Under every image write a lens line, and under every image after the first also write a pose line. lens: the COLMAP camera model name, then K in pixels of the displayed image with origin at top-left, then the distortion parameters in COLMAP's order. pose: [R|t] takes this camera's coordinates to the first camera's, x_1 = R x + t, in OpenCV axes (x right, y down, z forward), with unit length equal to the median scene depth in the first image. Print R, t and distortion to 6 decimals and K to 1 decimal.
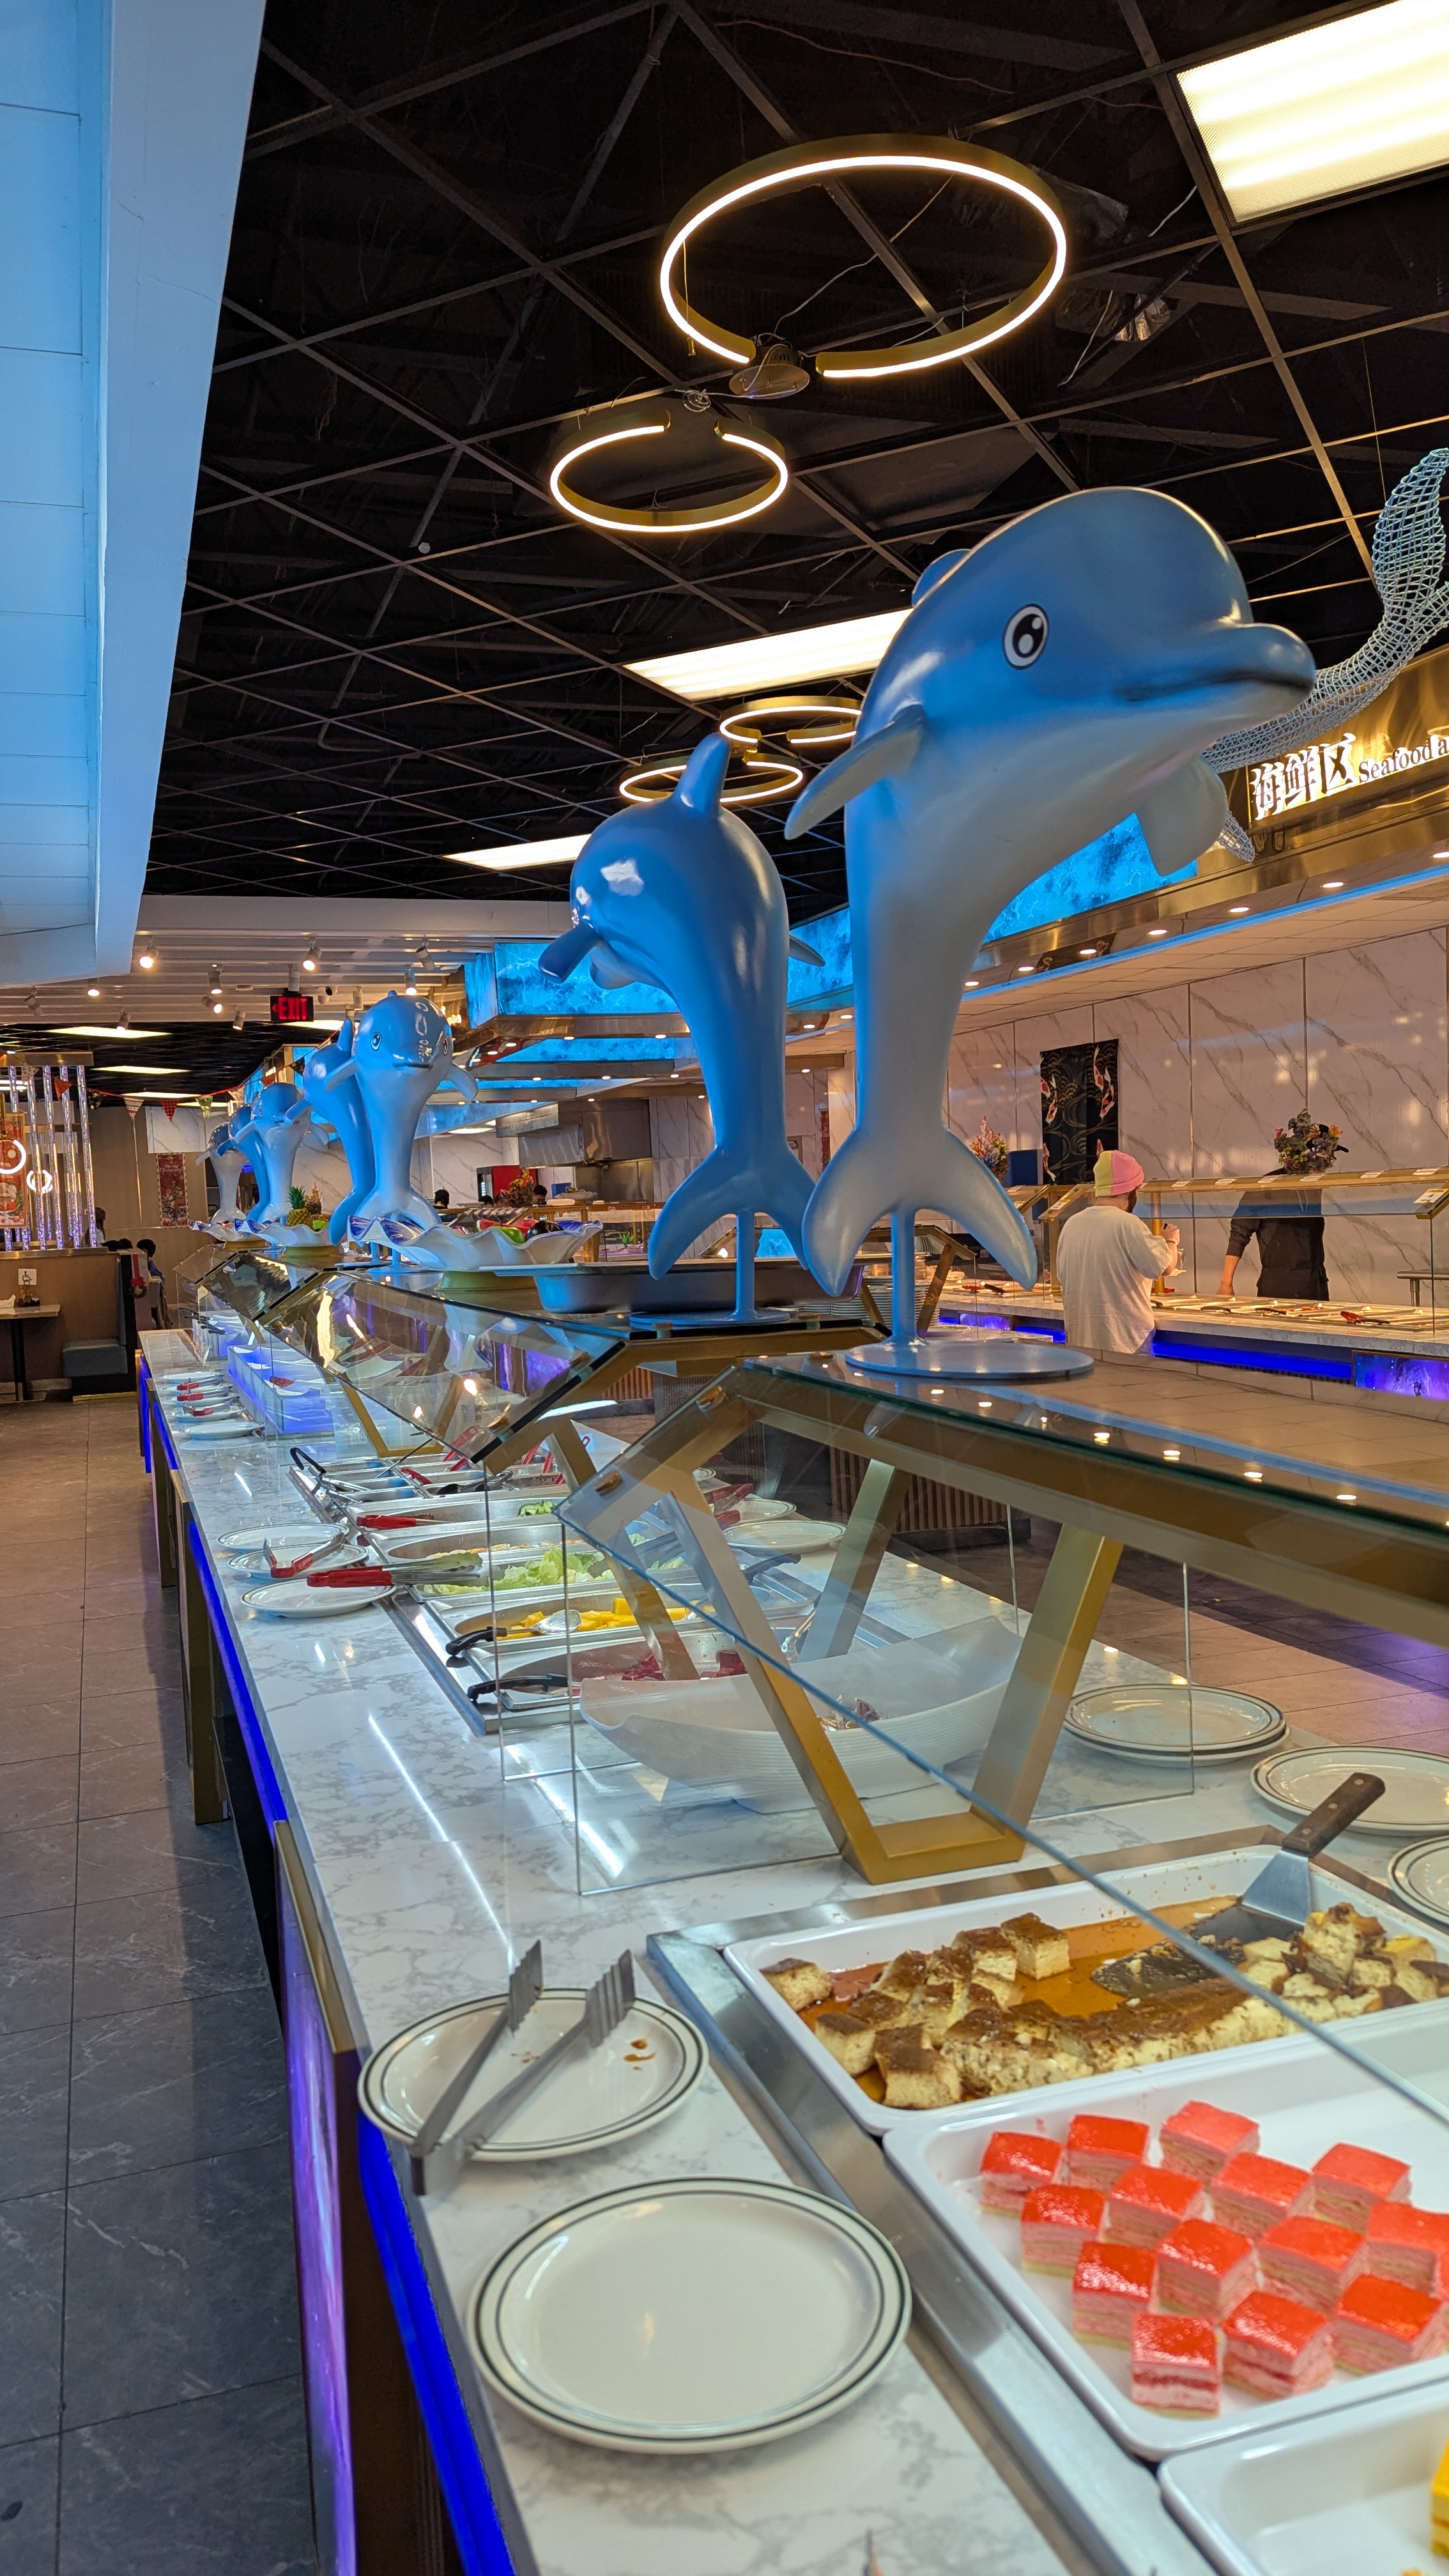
lens RADIAL K [[1738.5, 0, 724.5], [0, 1738.5, 1288.0], [0, 0, 1]] dist [0.021955, -0.001186]
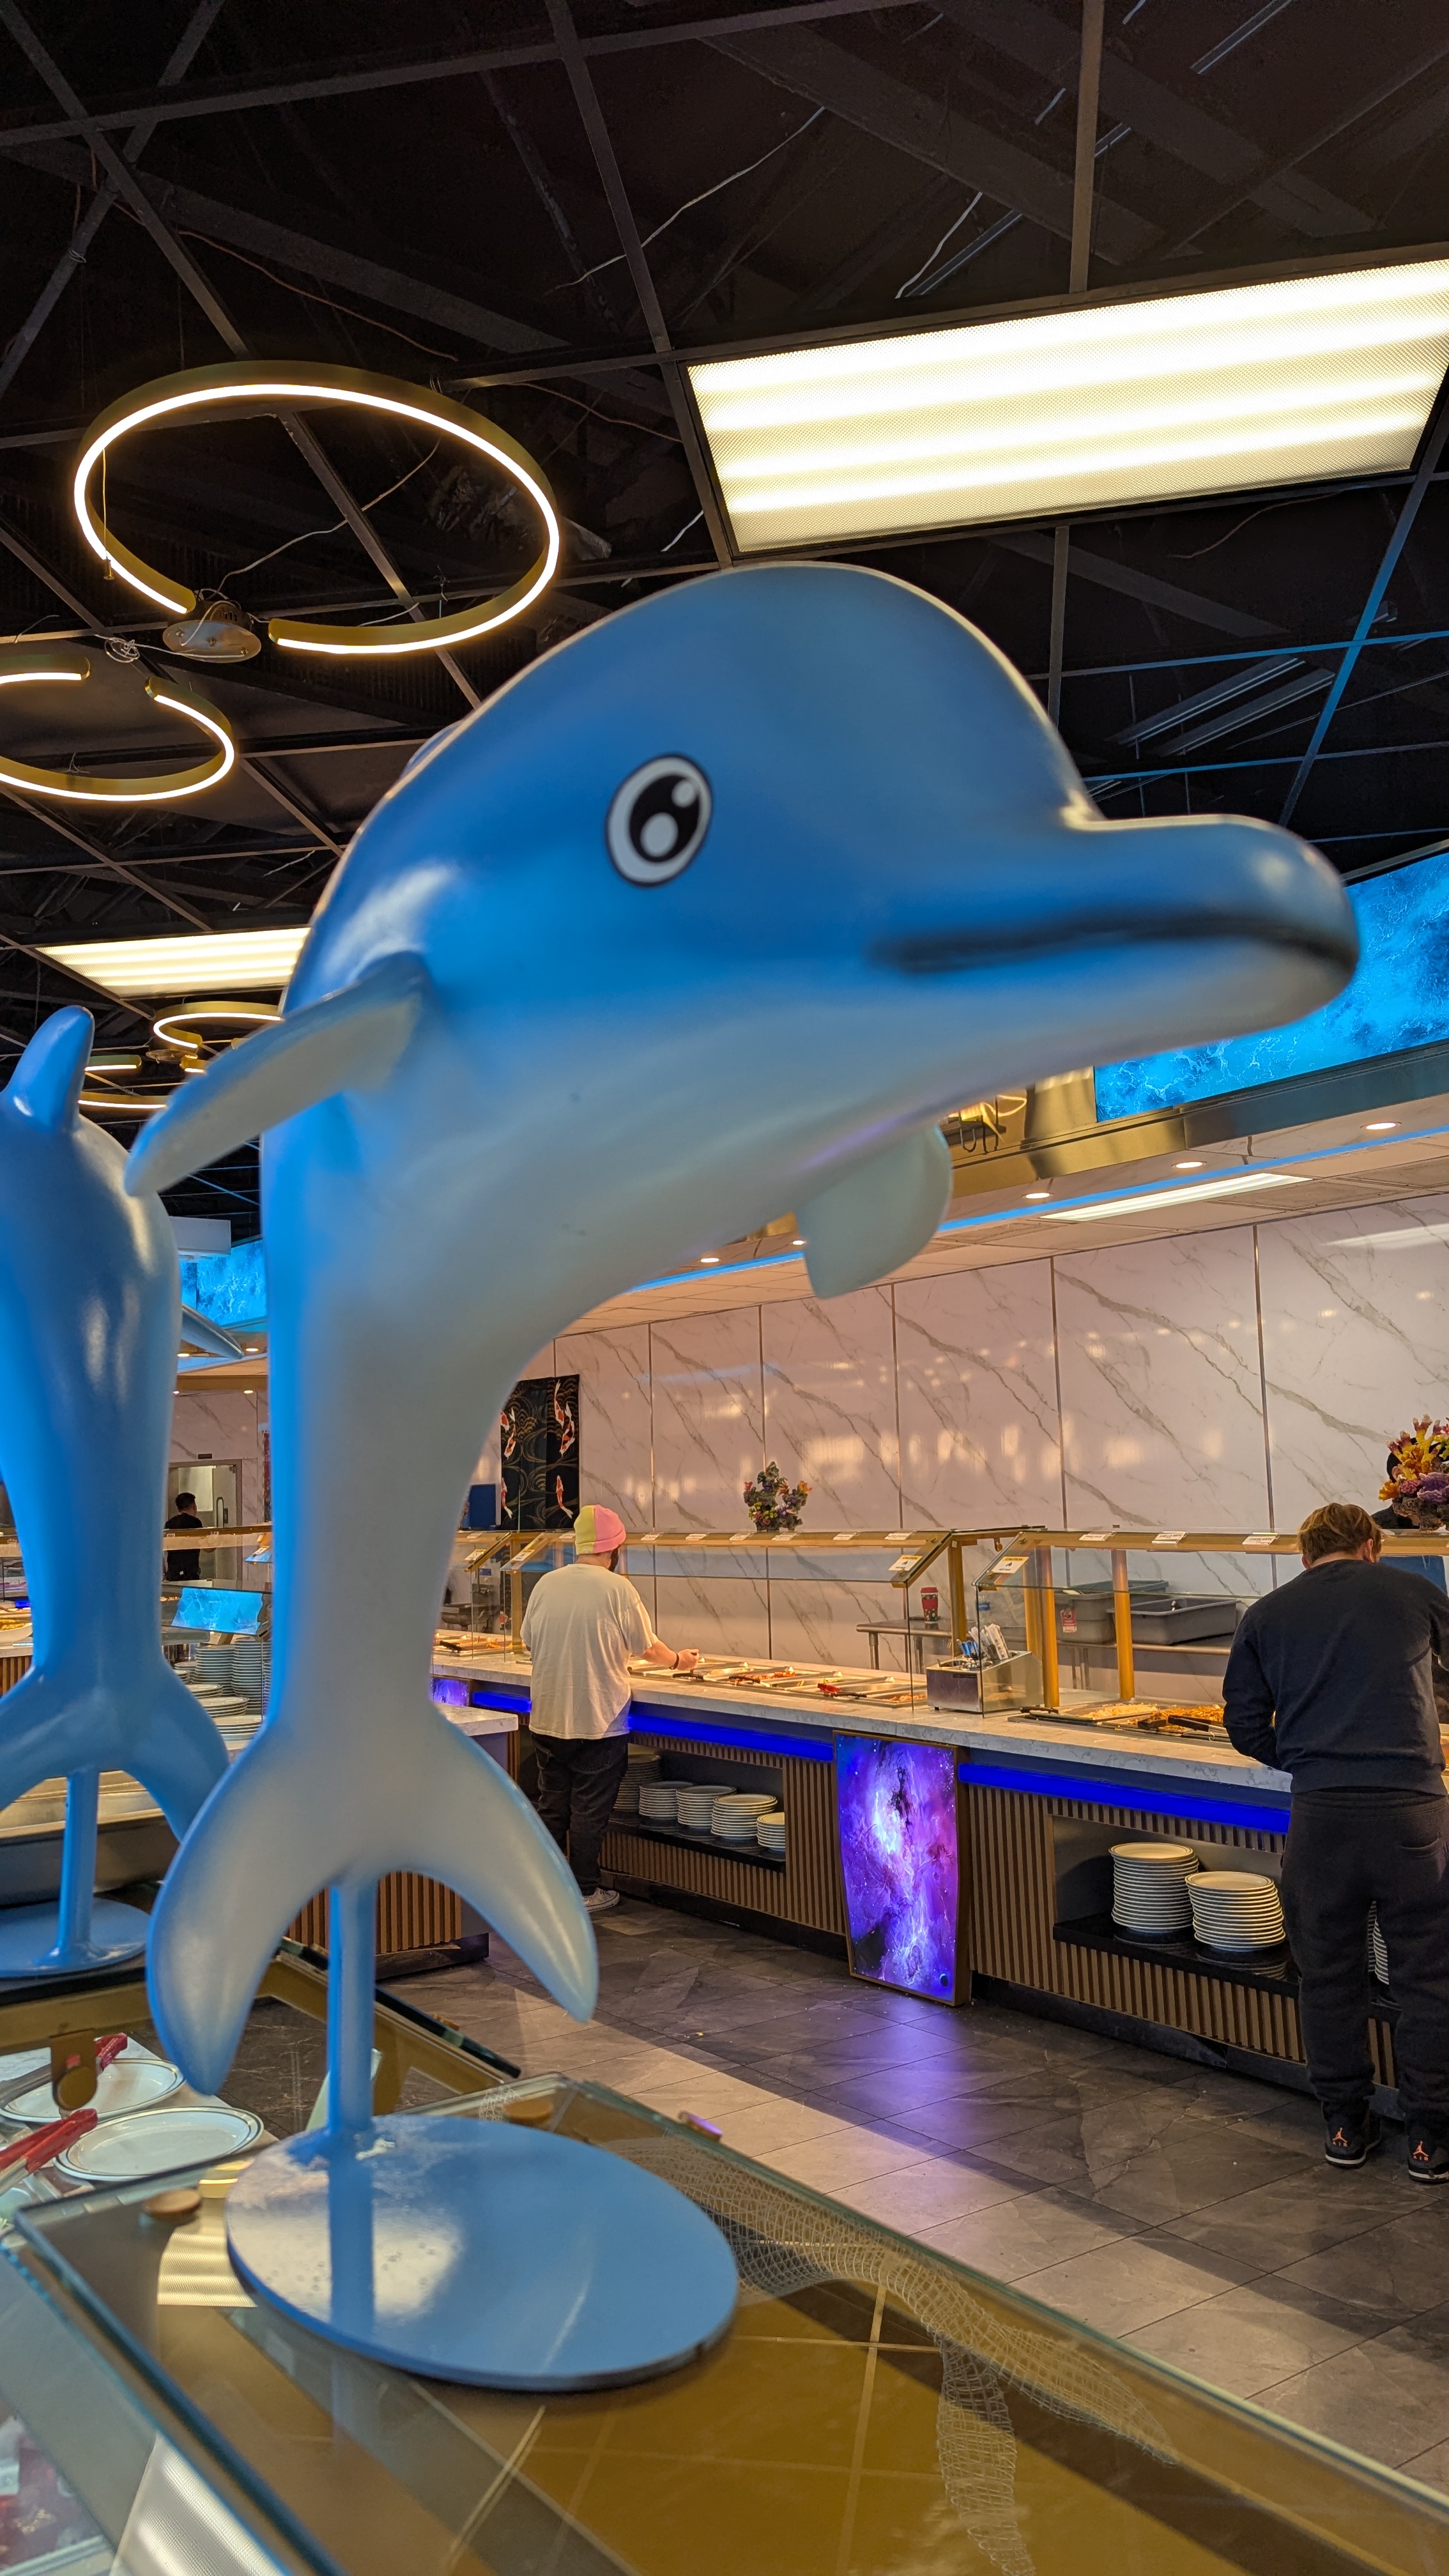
lens RADIAL K [[1710.5, 0, 724.5], [0, 1710.5, 1288.0], [0, 0, 1]] dist [-0.006426, -0.001524]
pose [[0.951111, 0.046648, 0.305307, 0.018709], [0.008529, 0.984184, -0.176944, -0.045335], [-0.308732, 0.170897, 0.935670, 0.154349]]
